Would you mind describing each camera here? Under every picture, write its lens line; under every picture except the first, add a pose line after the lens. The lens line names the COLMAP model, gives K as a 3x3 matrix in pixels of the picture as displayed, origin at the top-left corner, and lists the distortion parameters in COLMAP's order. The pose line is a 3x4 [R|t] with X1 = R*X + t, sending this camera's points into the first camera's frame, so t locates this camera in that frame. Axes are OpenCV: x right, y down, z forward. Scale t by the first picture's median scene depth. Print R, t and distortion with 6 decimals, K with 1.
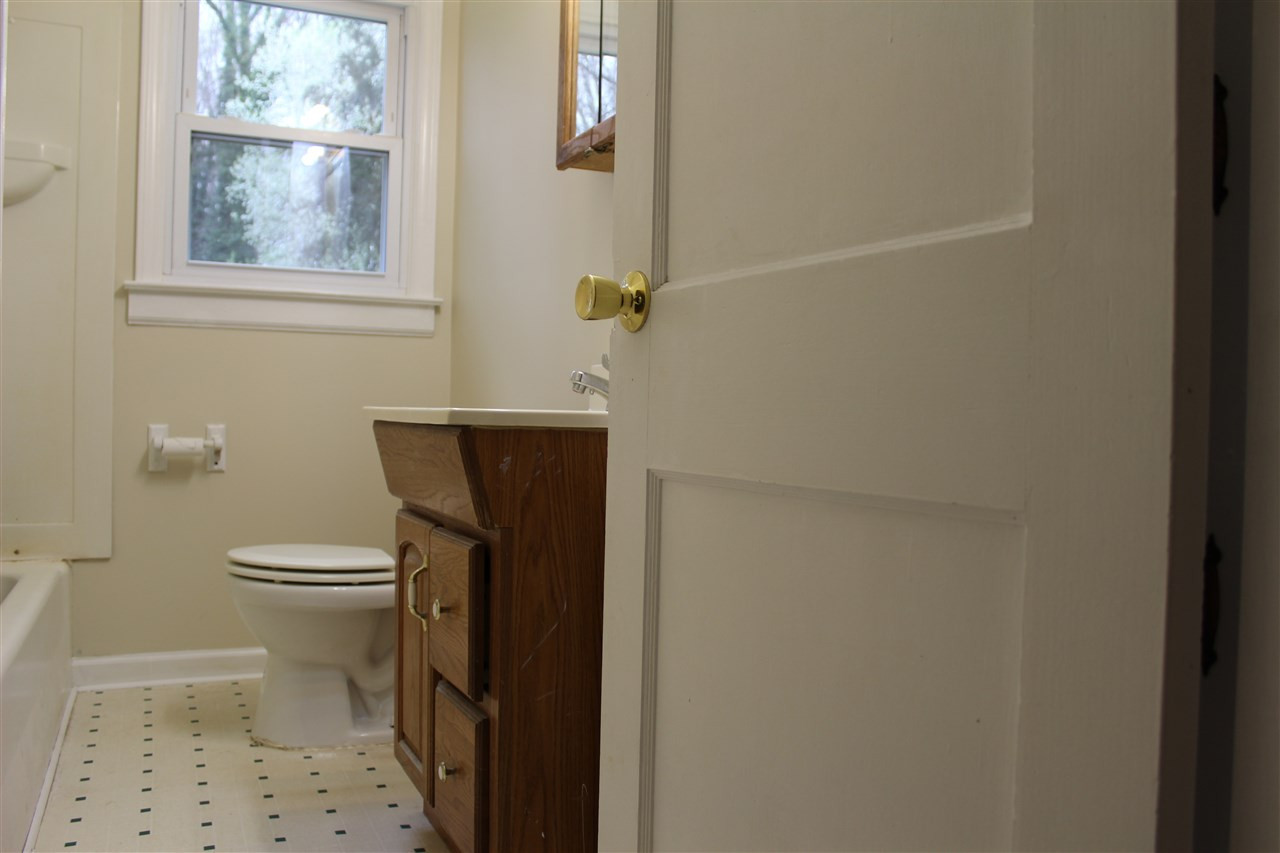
lens RADIAL K [[1157.7, 0, 650.1], [0, 1157.7, 422.2], [0, 0, 1]] dist [-0.153258, 0.131127]
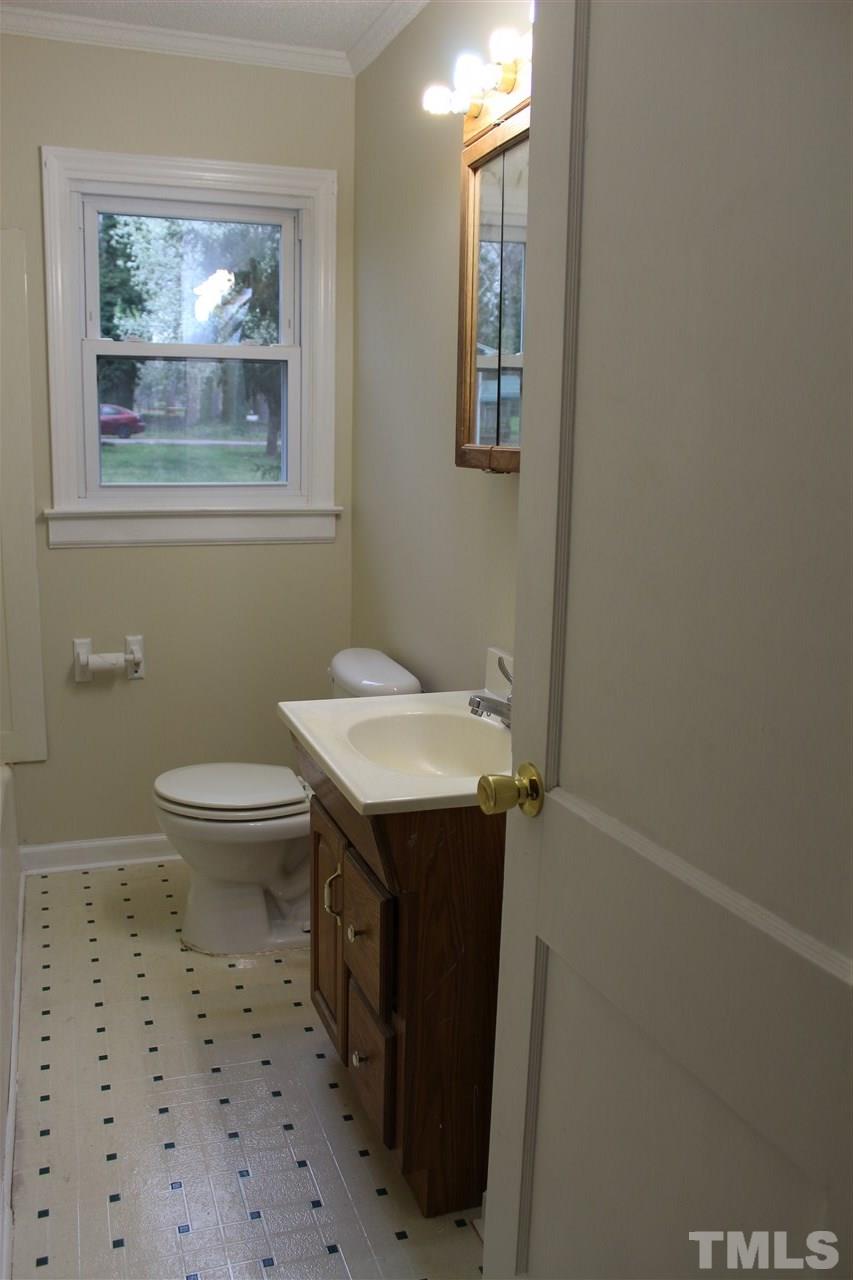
lens RADIAL K [[1157.7, 0, 392.2], [0, 1157.7, 718.8], [0, 0, 1]] dist [-0.153258, 0.131127]
pose [[0.991668, 0.022737, -0.126796, -0.002030], [0.004527, 0.977541, 0.210695, -0.173929], [0.128739, -0.209514, 0.969294, -0.041605]]
